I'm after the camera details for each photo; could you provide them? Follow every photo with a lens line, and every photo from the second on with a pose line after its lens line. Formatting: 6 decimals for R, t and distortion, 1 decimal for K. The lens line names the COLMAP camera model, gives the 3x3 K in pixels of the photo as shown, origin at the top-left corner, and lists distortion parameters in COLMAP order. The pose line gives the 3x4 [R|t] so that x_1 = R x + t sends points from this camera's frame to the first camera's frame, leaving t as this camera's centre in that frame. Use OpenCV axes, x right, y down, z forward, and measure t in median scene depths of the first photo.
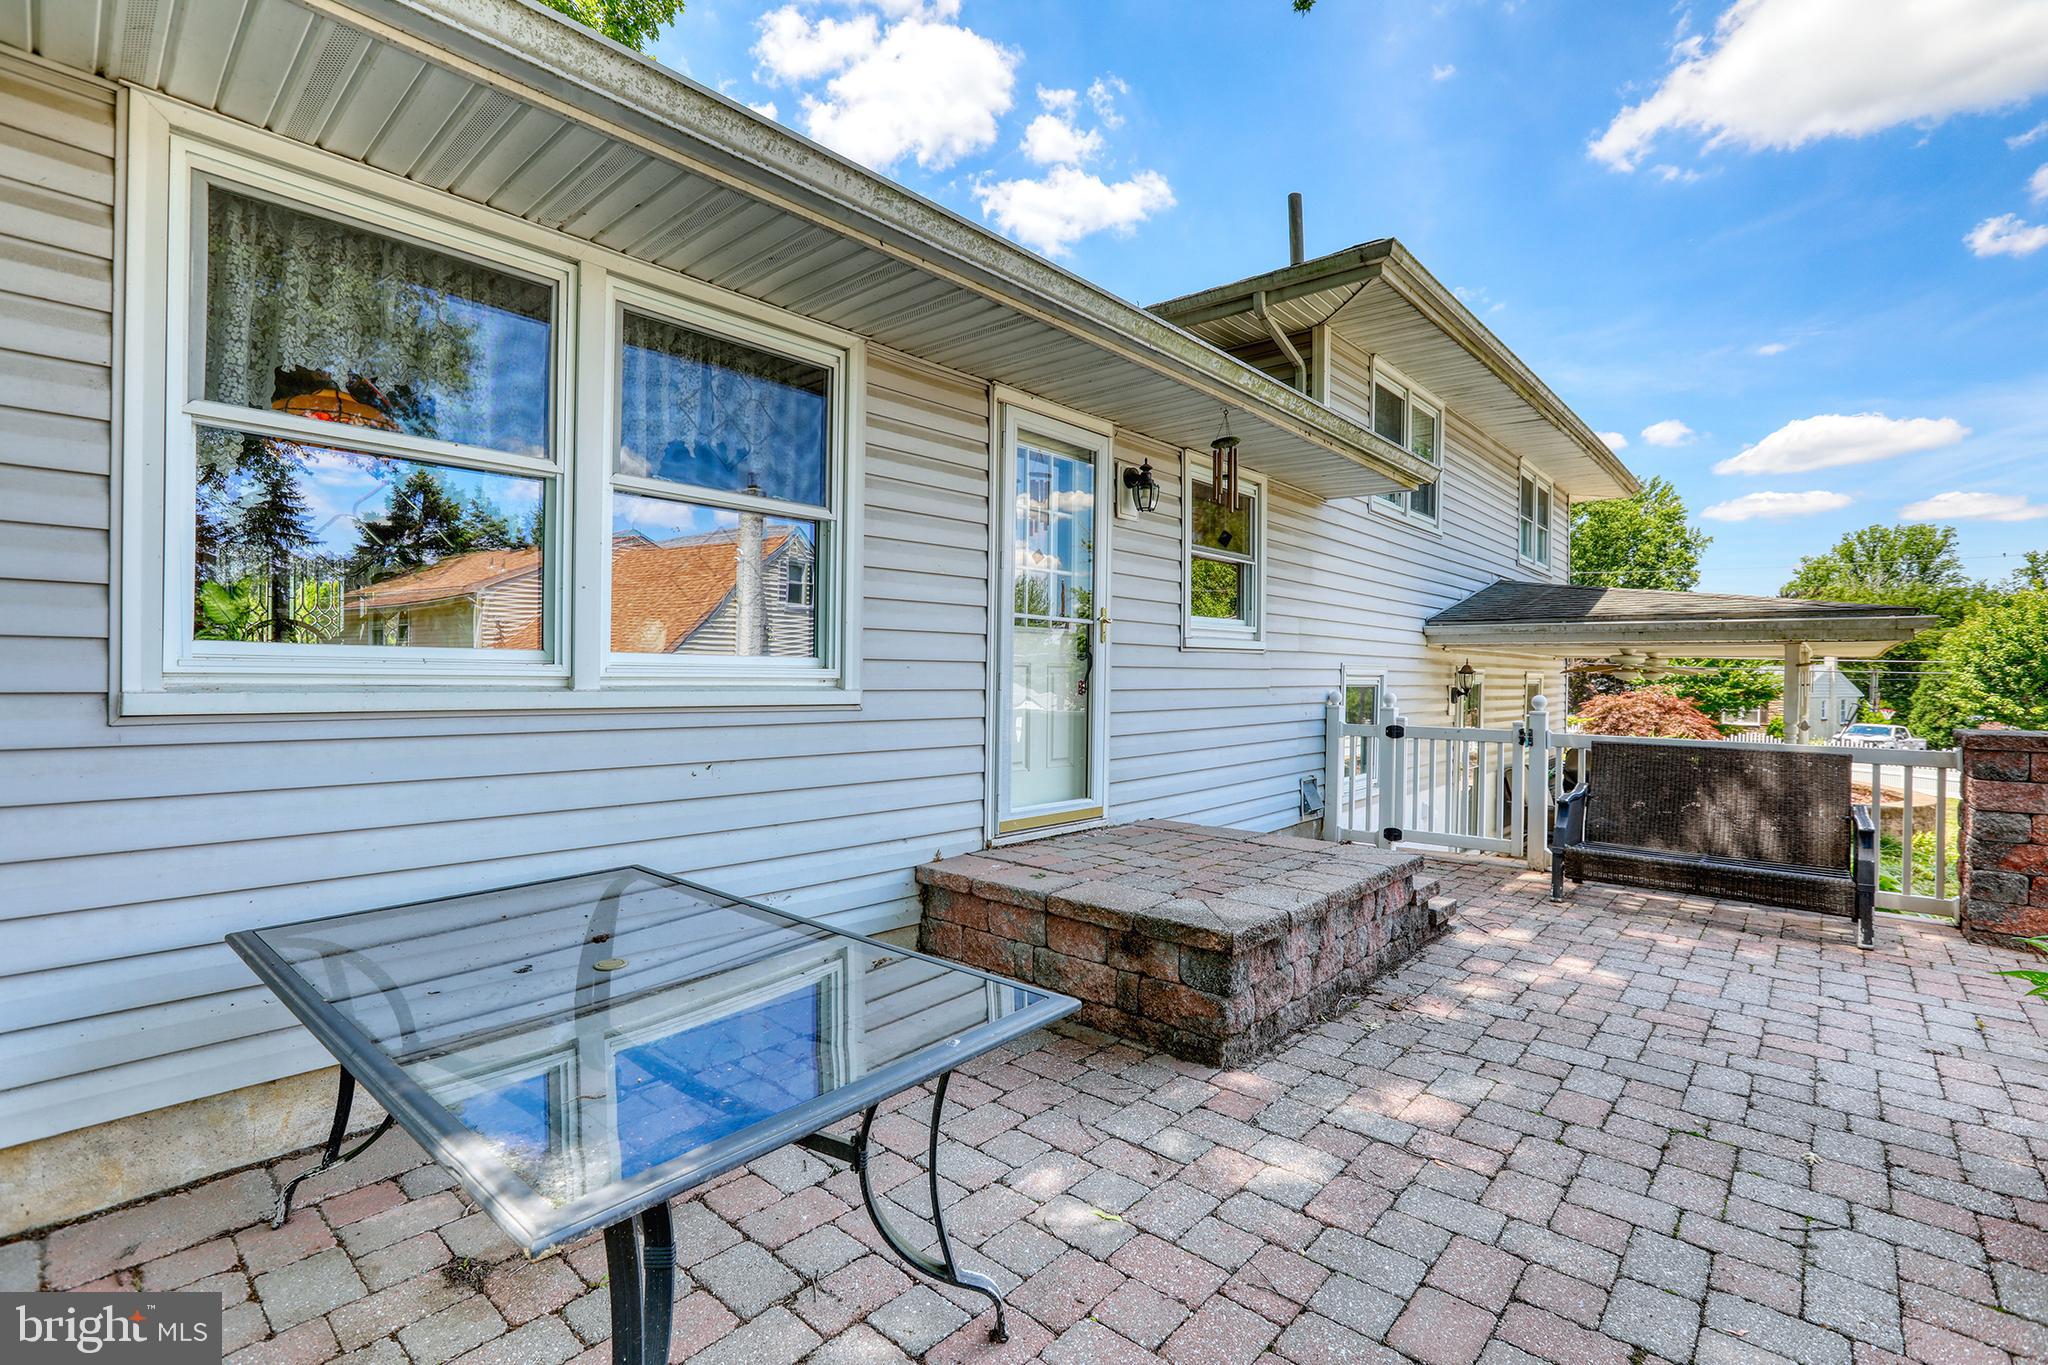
lens RADIAL K [[925.6, 0, 1026.9], [0, 925.6, 685.2], [0, 0, 1]] dist [-0.028471, 0.006195]
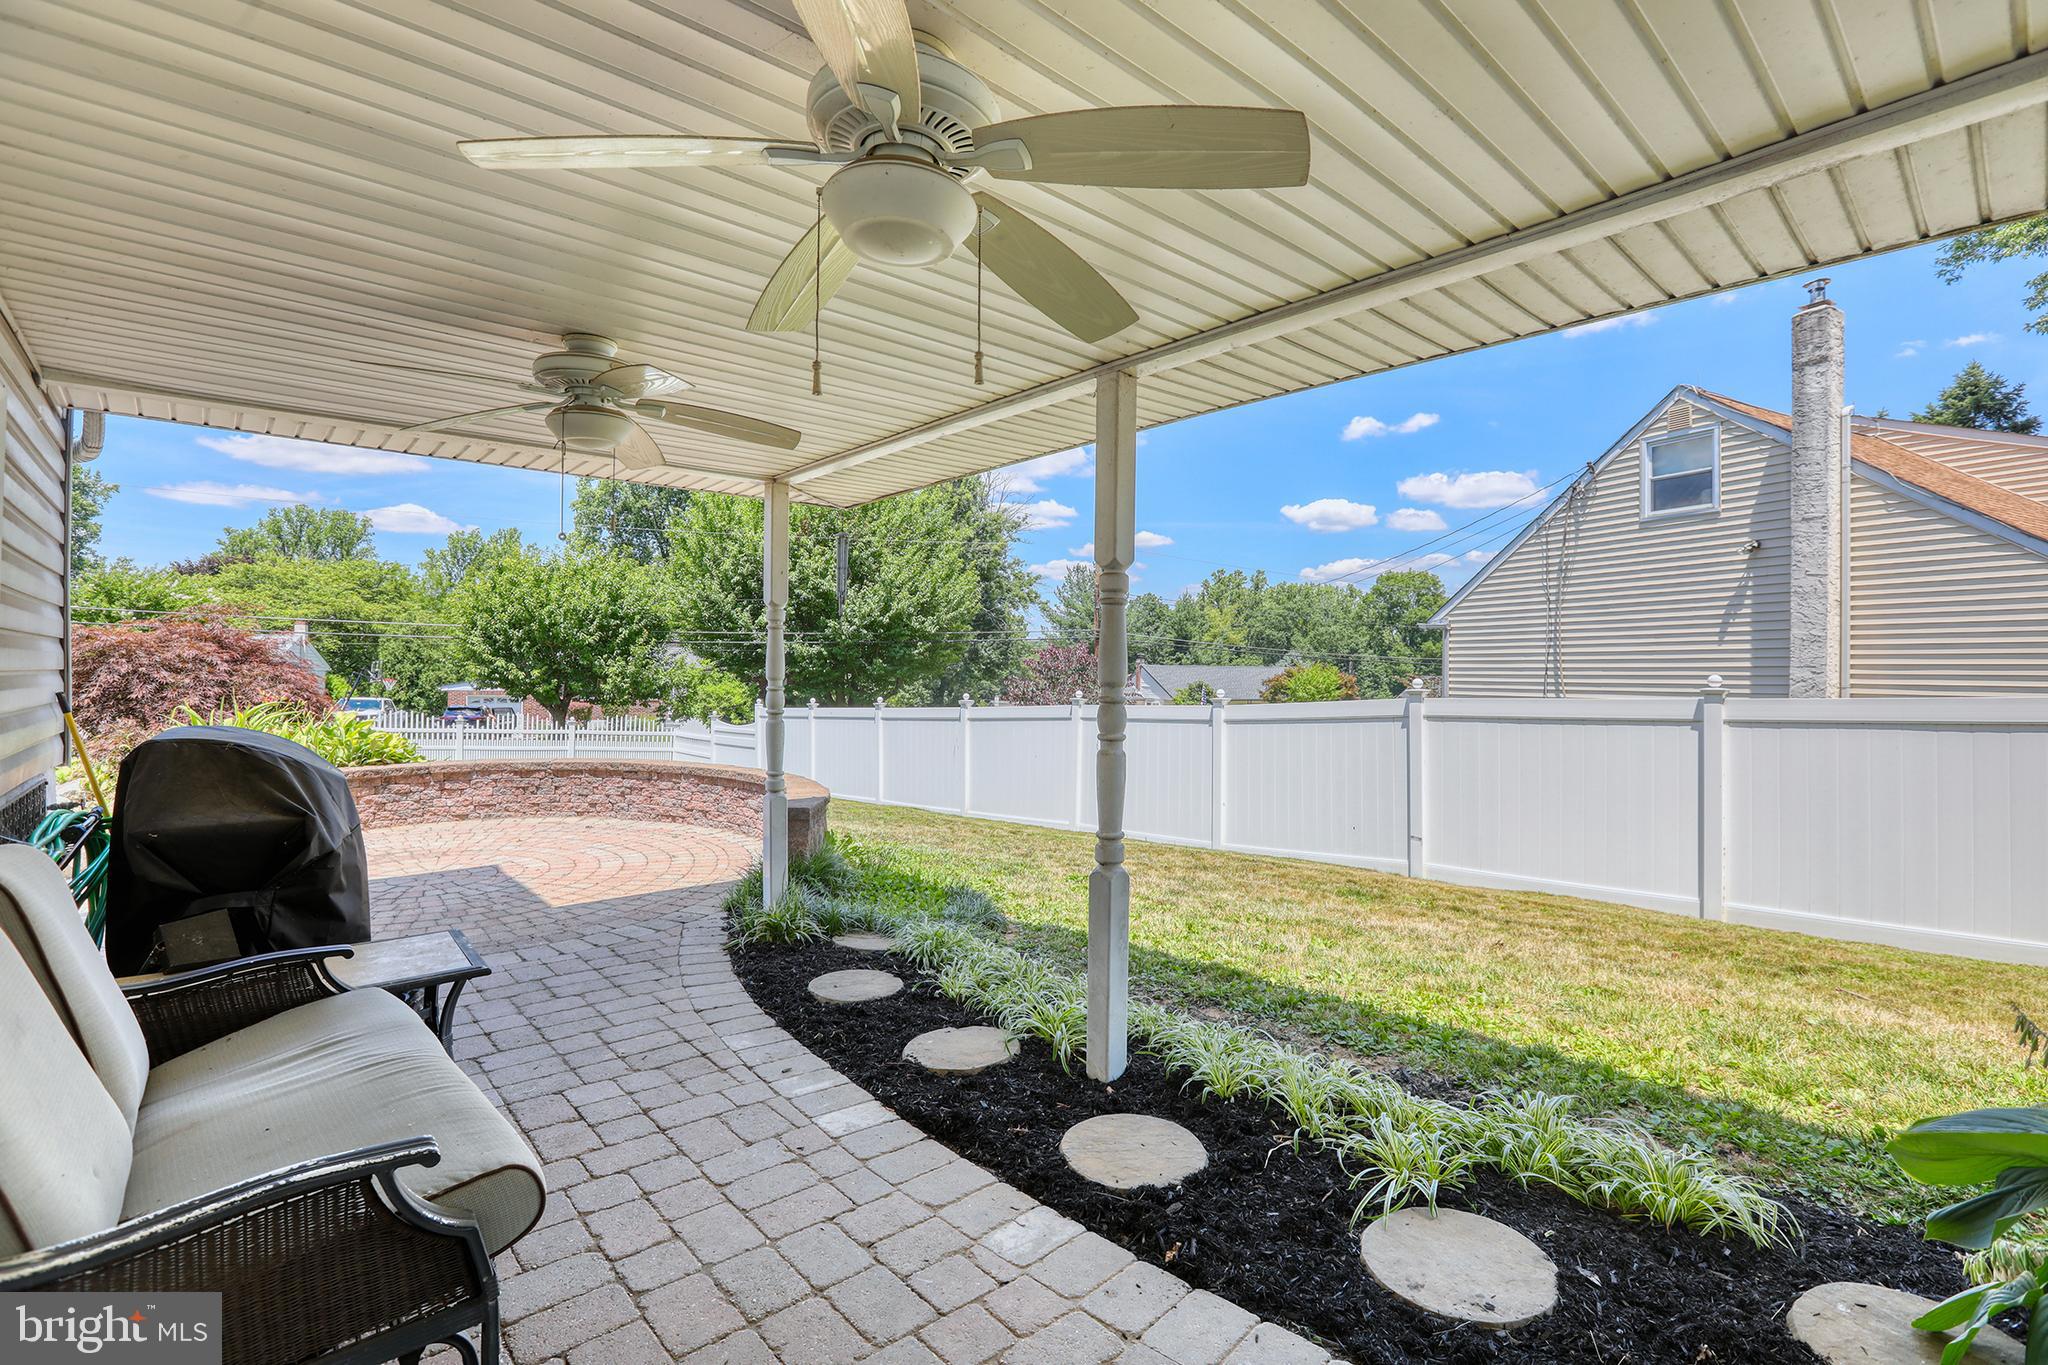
lens RADIAL K [[925.6, 0, 1036.3], [0, 925.6, 672.7], [0, 0, 1]] dist [-0.028471, 0.006195]
pose [[0.123116, -0.011062, 0.992331, 0.154206], [0.009045, 0.999909, 0.010024, 0.020919], [-0.992351, 0.007742, 0.123205, 0.297554]]
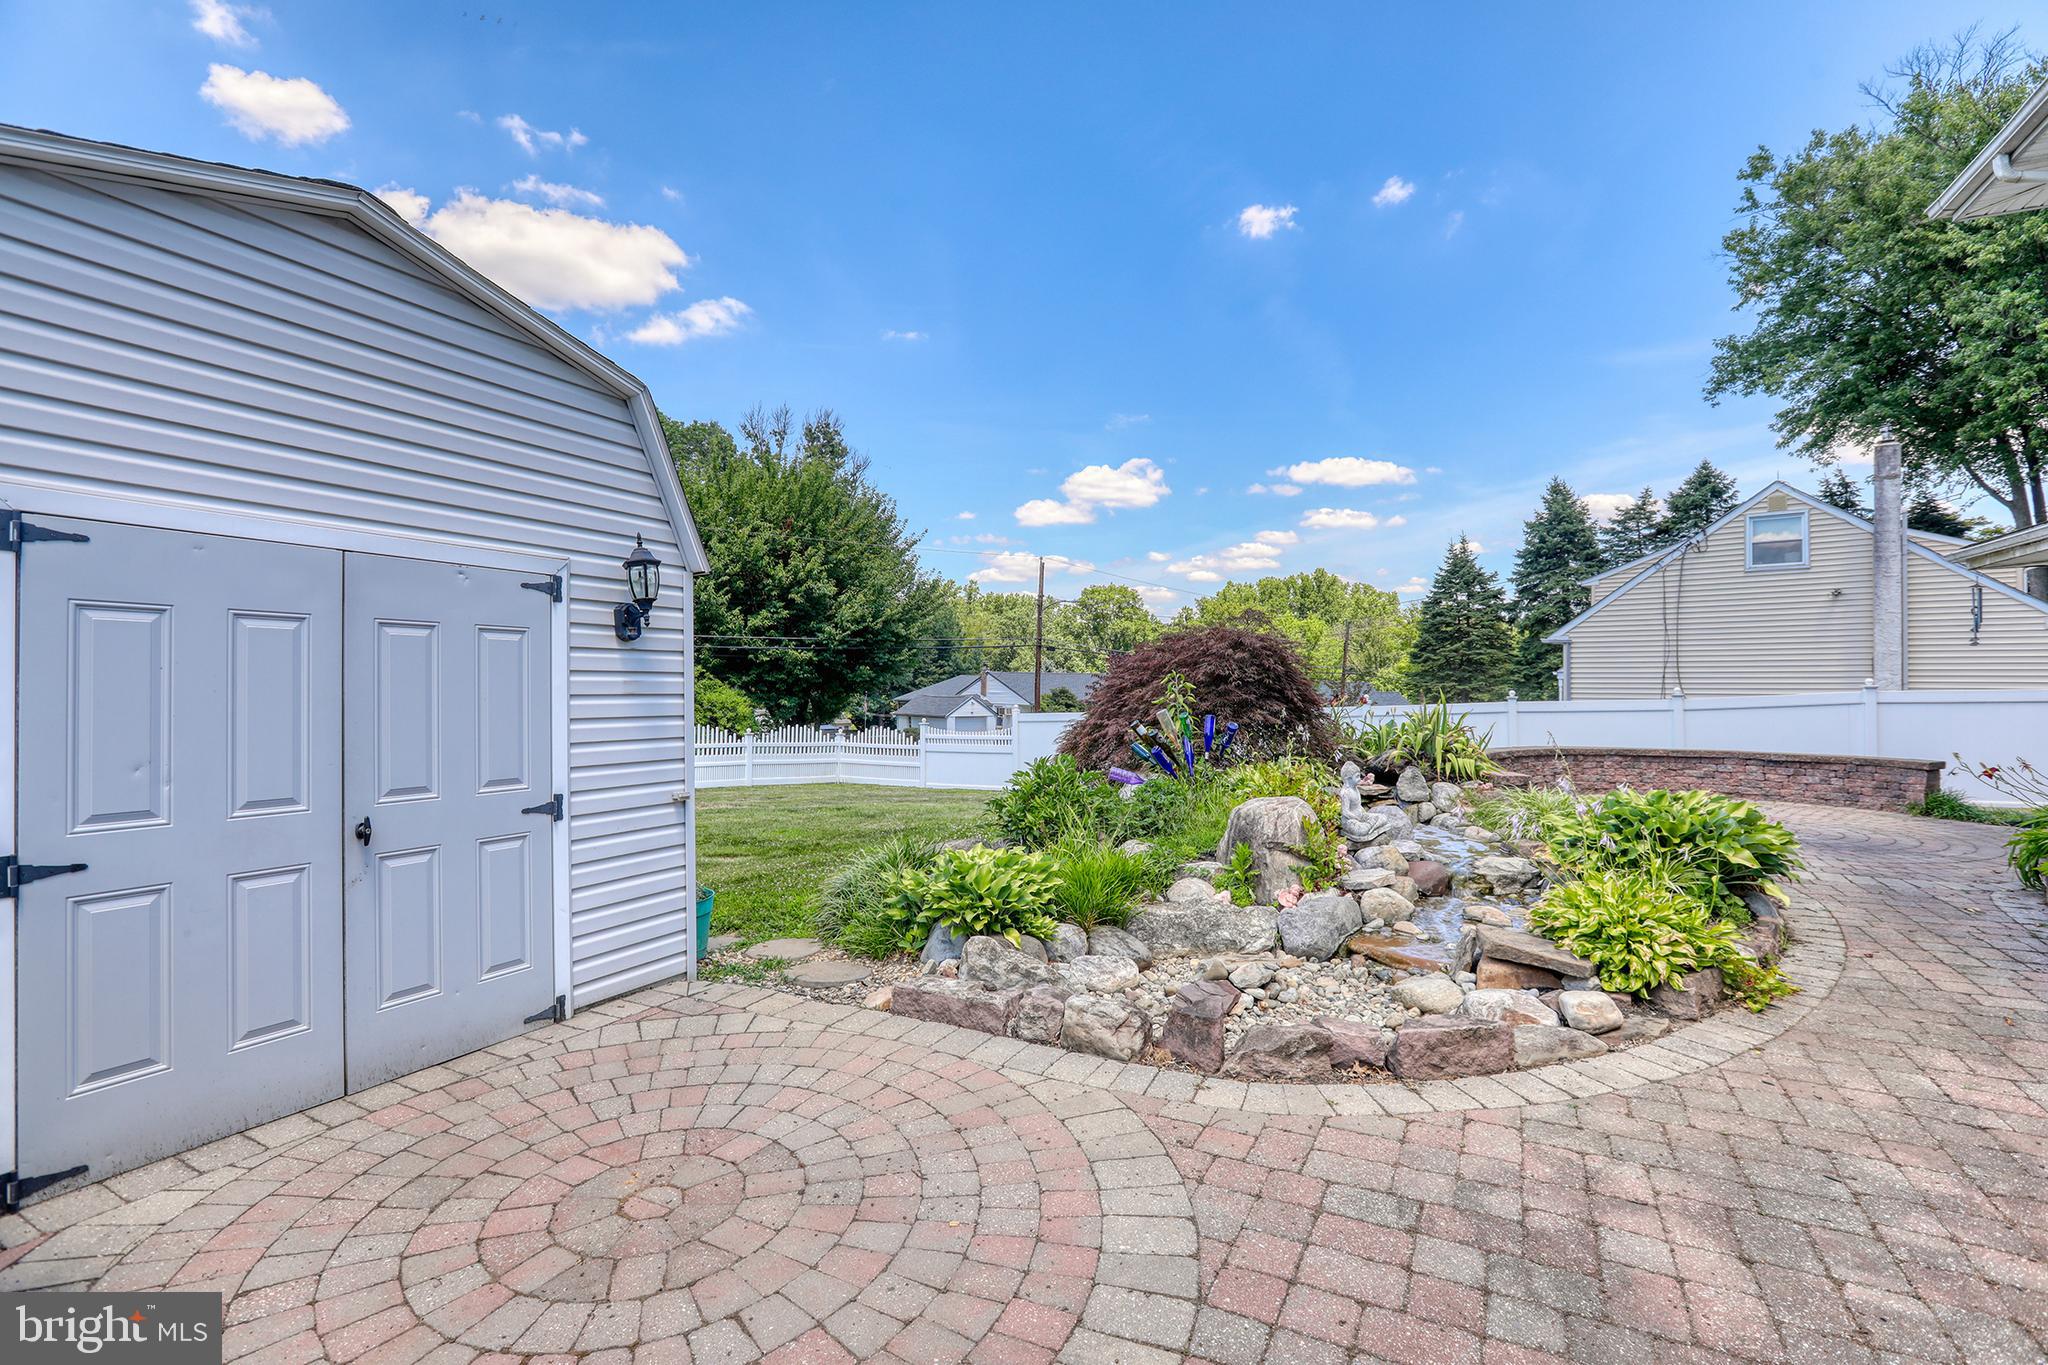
lens RADIAL K [[925.6, 0, 1020.5], [0, 925.6, 675.5], [0, 0, 1]] dist [-0.028471, 0.006195]
pose [[-0.243120, -0.006368, 0.969975, 0.126331], [0.009419, 0.999916, 0.008925, 0.016951], [-0.969950, 0.011306, -0.243040, 0.855318]]
